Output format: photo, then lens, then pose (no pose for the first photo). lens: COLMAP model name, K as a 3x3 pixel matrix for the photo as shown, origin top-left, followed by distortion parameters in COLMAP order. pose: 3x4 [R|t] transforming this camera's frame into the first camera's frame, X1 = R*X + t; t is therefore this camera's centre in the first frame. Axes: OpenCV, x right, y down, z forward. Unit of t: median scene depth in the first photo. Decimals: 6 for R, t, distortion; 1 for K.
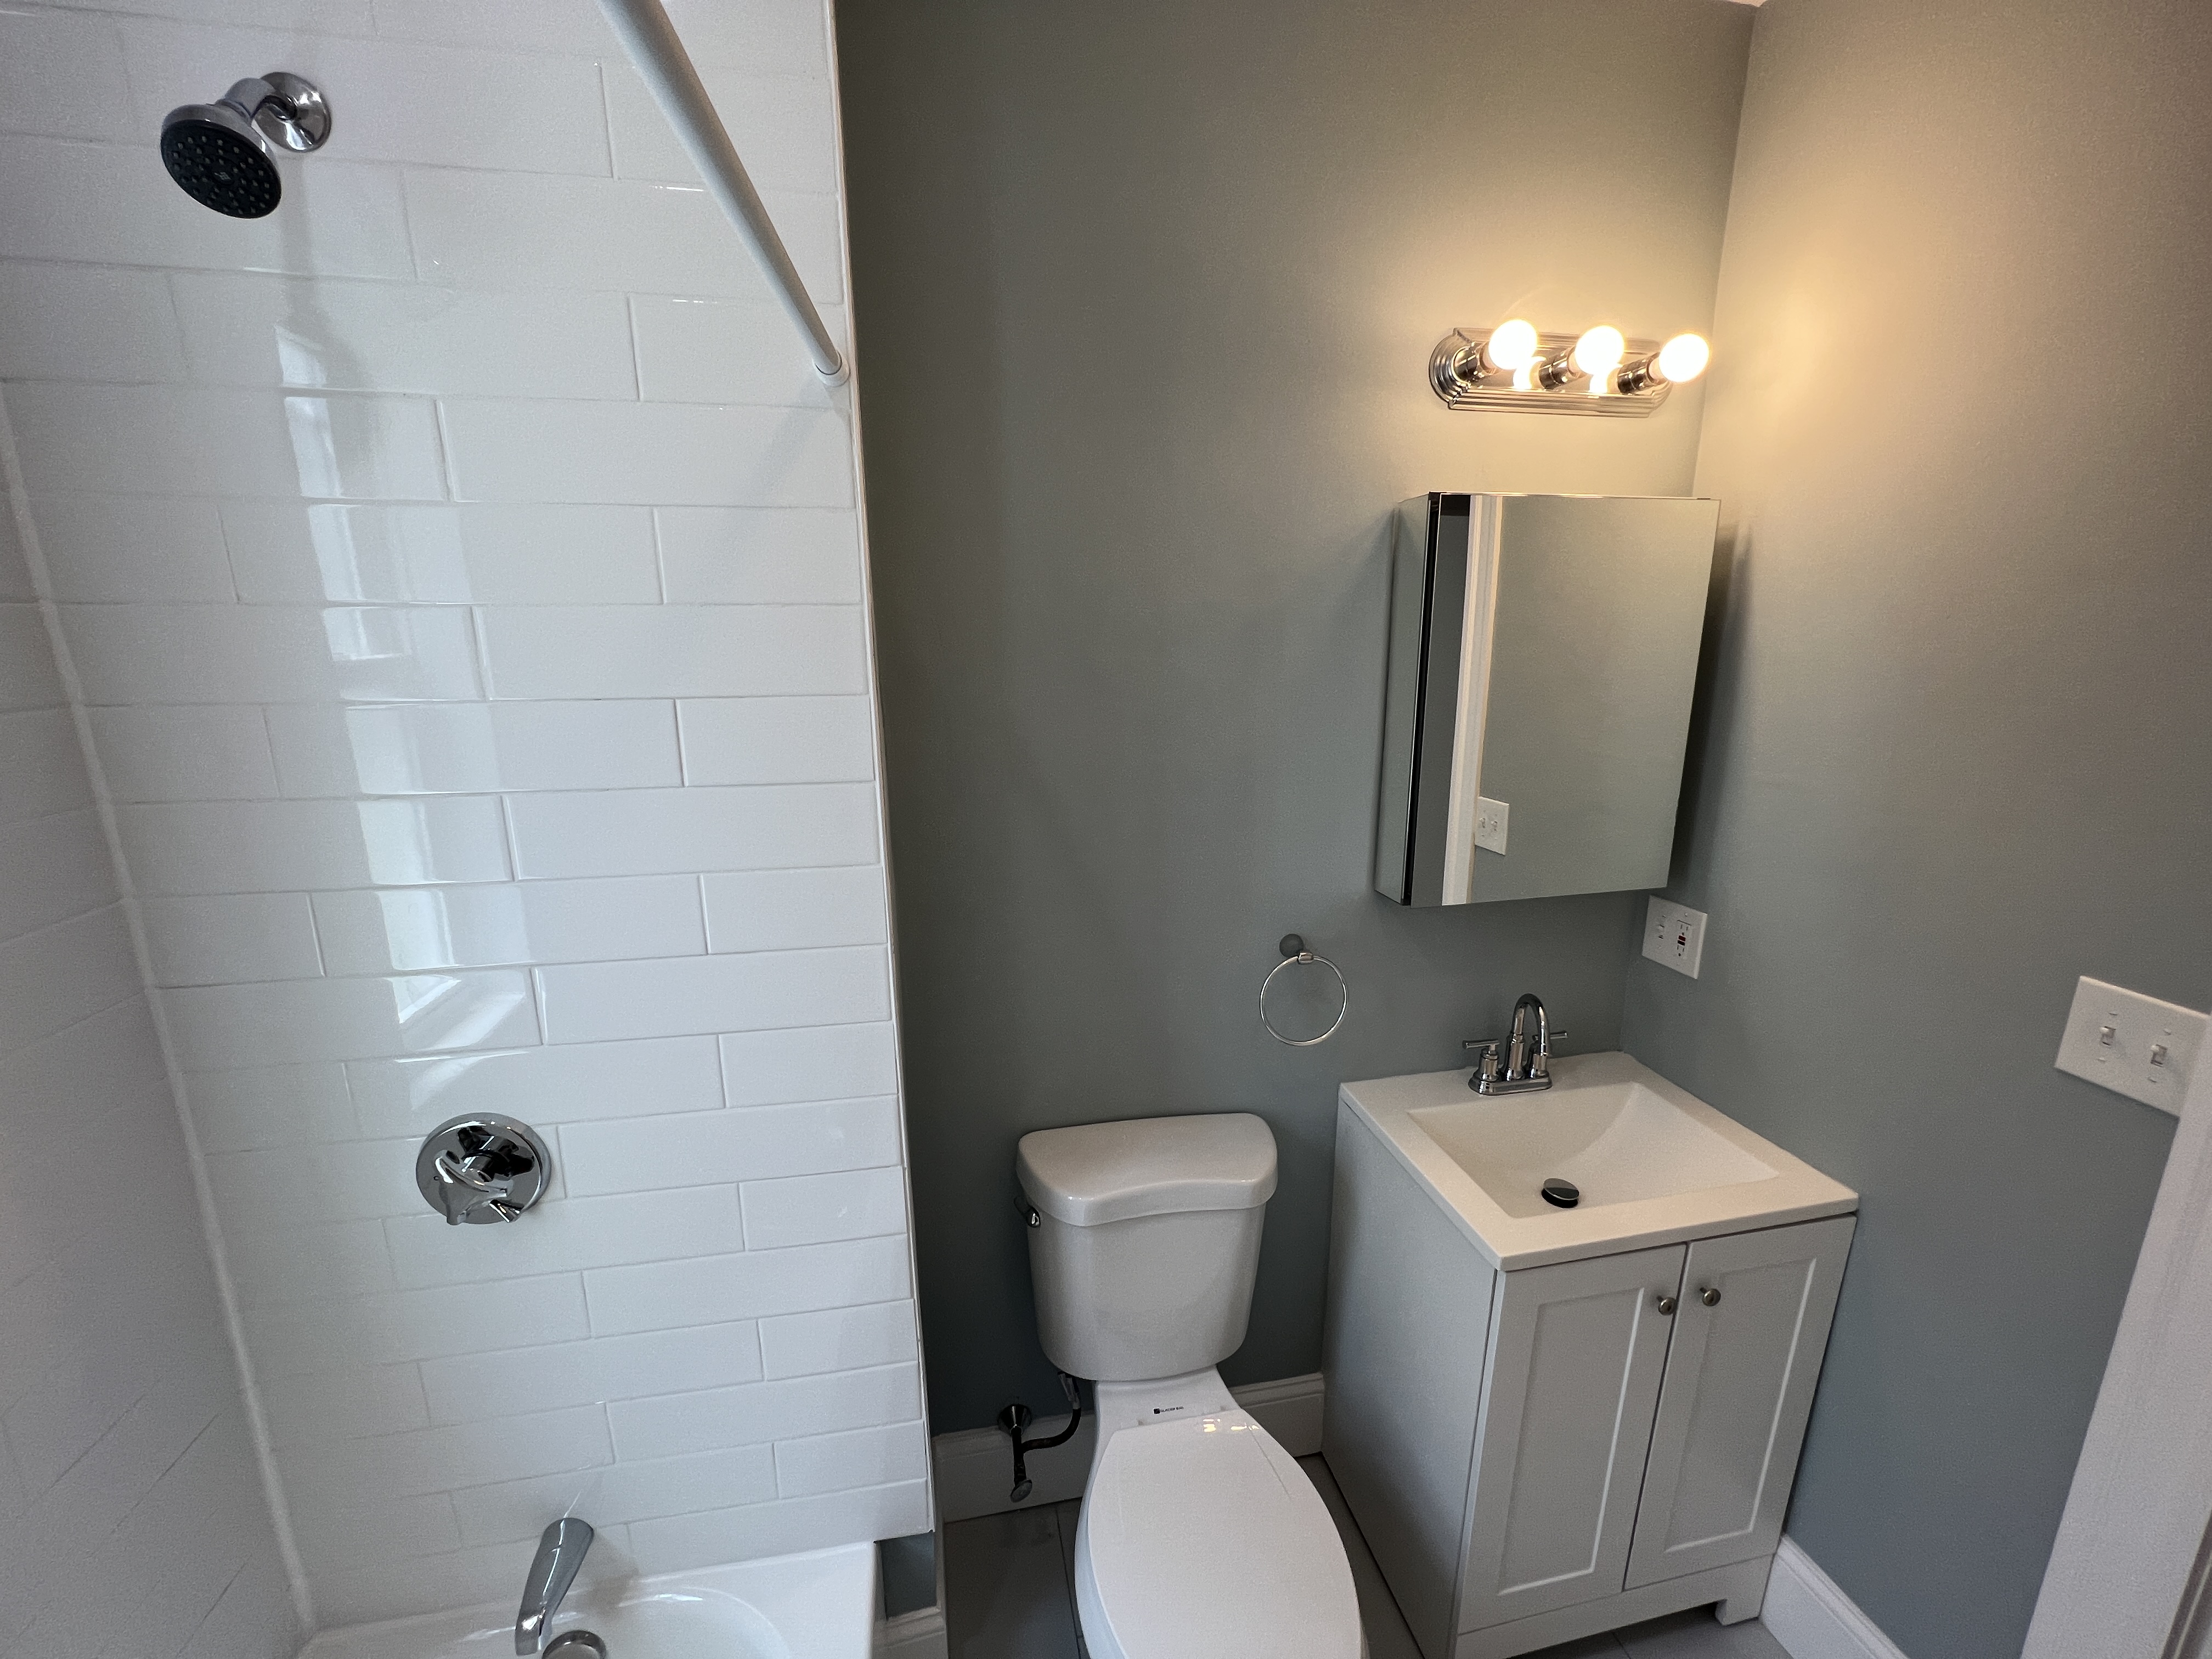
lens RADIAL K [[879.1, 0, 1103.4], [0, 879.1, 829.0], [0, 0, 1]] dist [-0.003930, -0.000395]
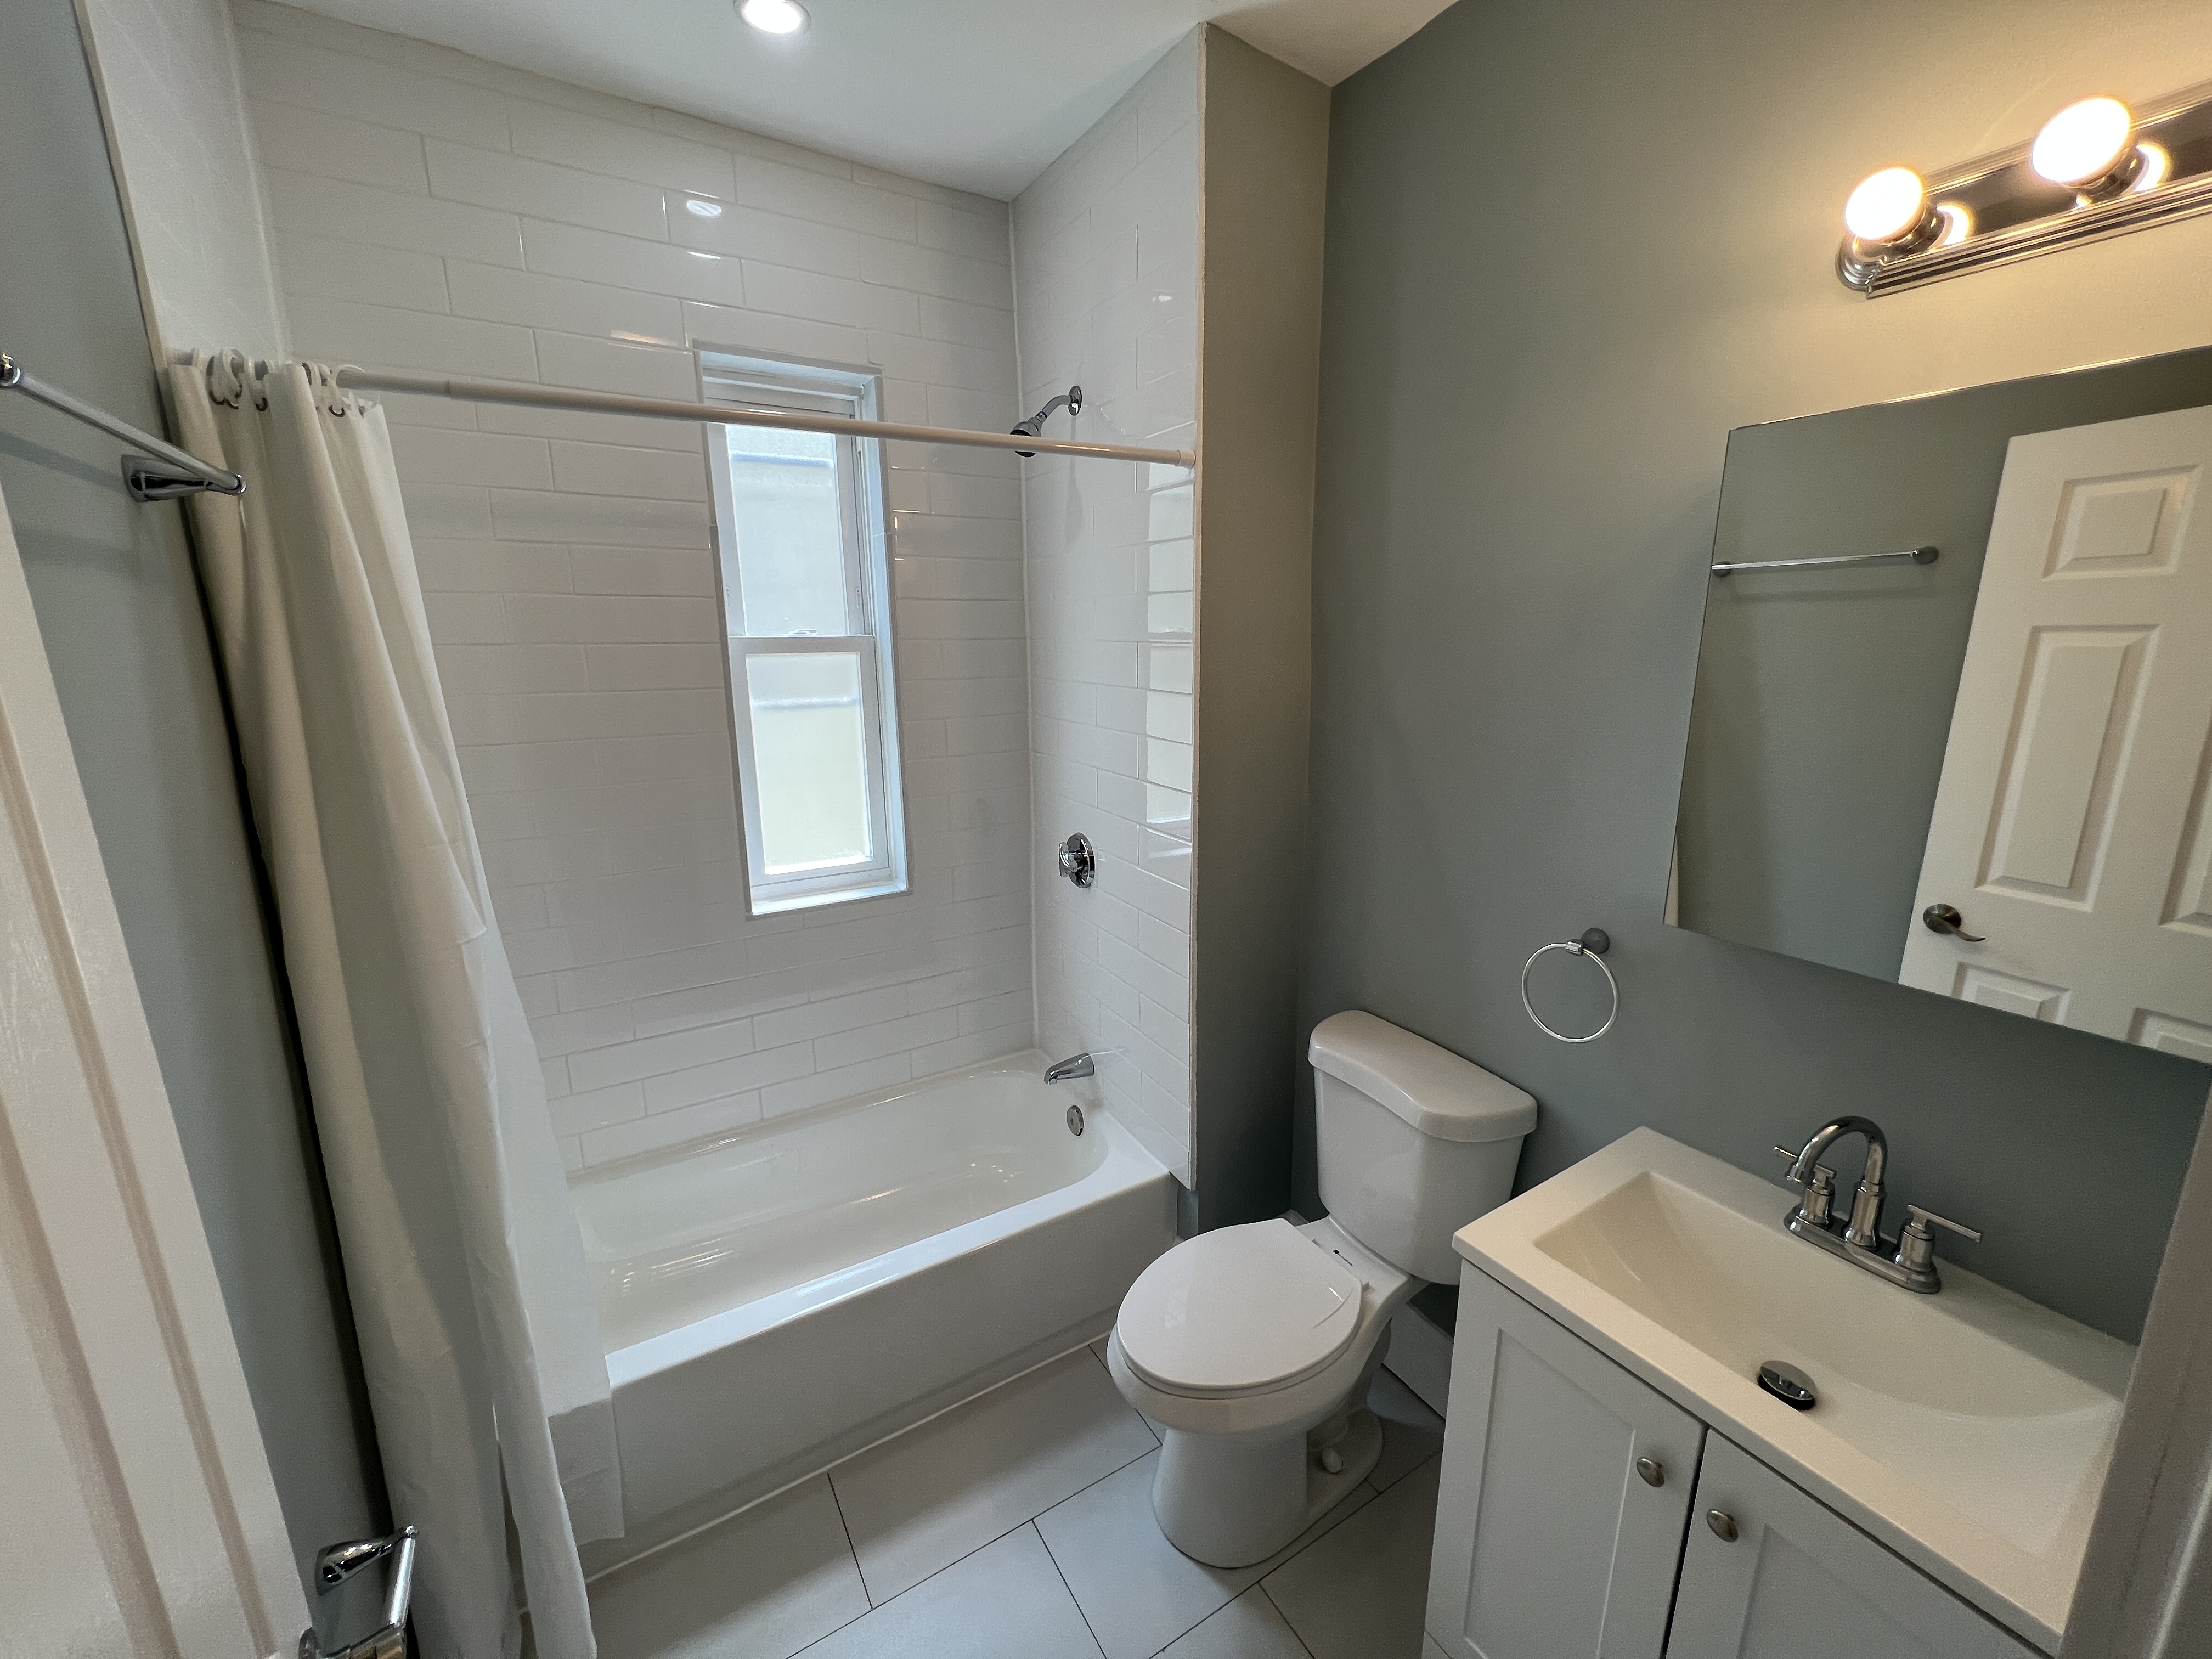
lens RADIAL K [[883.0, 0, 1103.0], [0, 883.0, 827.6], [0, 0, 1]] dist [-0.004214, 0.001040]
pose [[0.342104, 0.210614, -0.915755, 0.888435], [-0.204789, 0.967843, 0.146090, -0.013110], [0.917075, 0.137559, 0.374234, 0.160411]]
